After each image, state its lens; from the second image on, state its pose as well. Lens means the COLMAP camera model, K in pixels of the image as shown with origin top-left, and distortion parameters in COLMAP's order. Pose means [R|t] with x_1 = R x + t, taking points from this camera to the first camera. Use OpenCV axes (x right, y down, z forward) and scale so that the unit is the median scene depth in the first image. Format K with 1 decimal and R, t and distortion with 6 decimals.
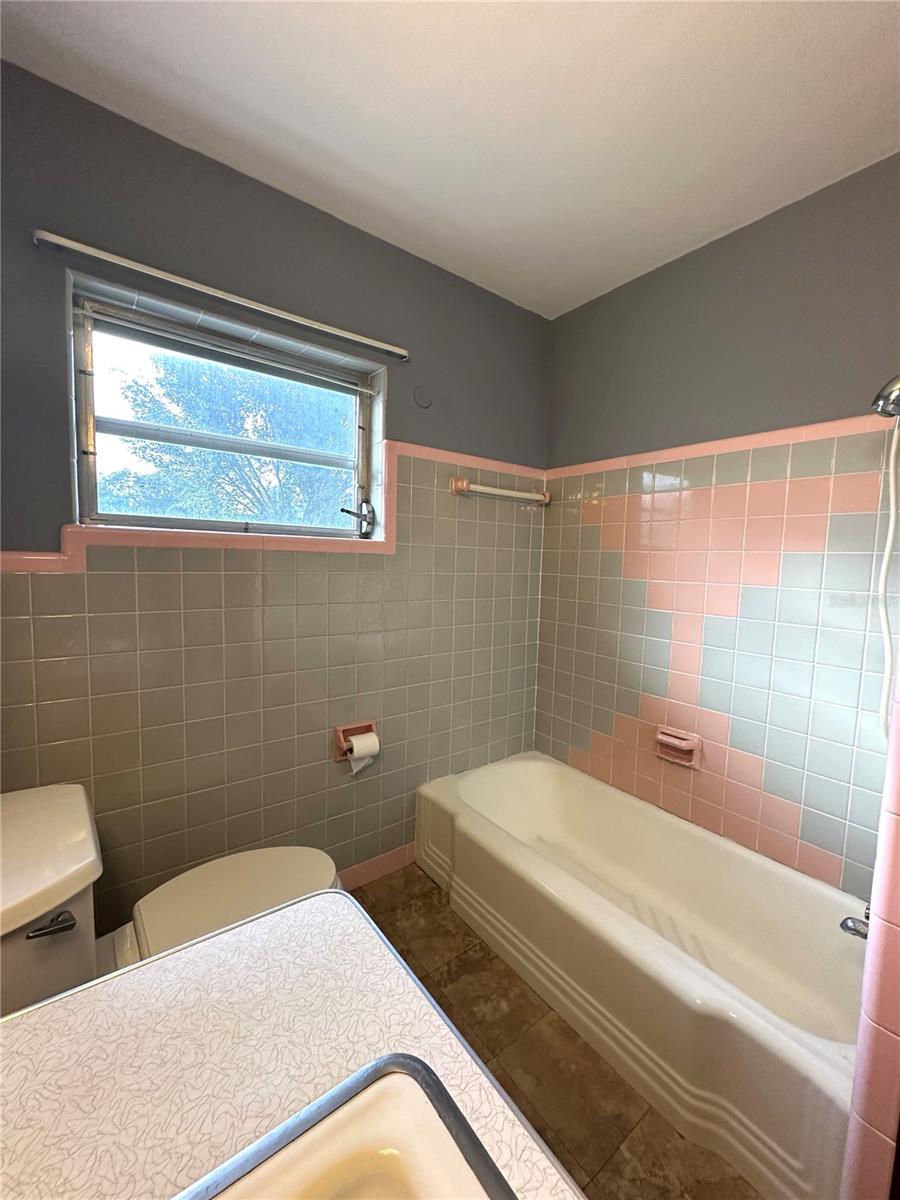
lens RADIAL K [[481.4, 0, 450.1], [0, 481.4, 596.4], [0, 0, 1]] dist [0.003066, 0.000171]
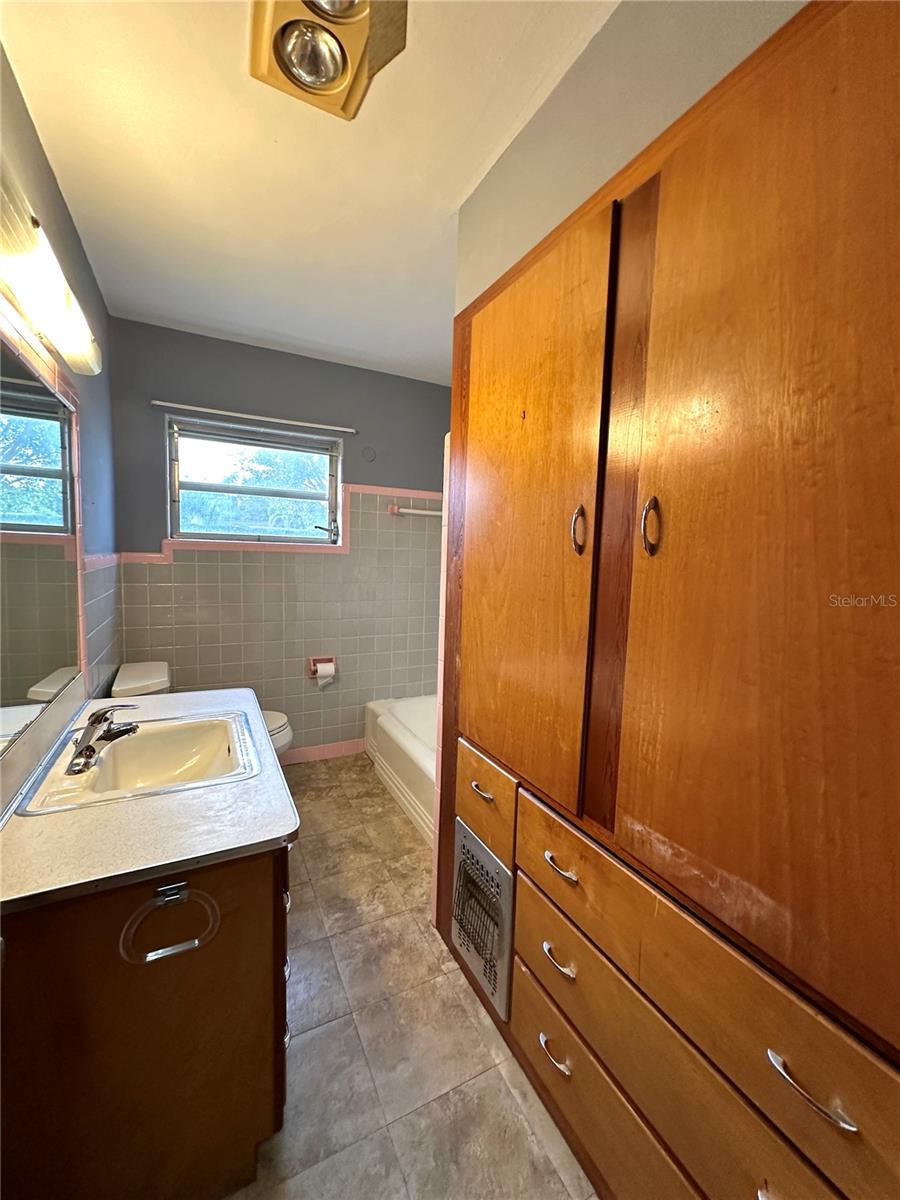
lens RADIAL K [[481.4, 0, 450.9], [0, 481.4, 600.1], [0, 0, 1]] dist [0.003066, 0.000171]
pose [[0.982378, 0.014982, -0.186303, 0.531387], [-0.014136, 0.999883, 0.005865, 0.053784], [0.186369, -0.003128, 0.982475, -0.526462]]
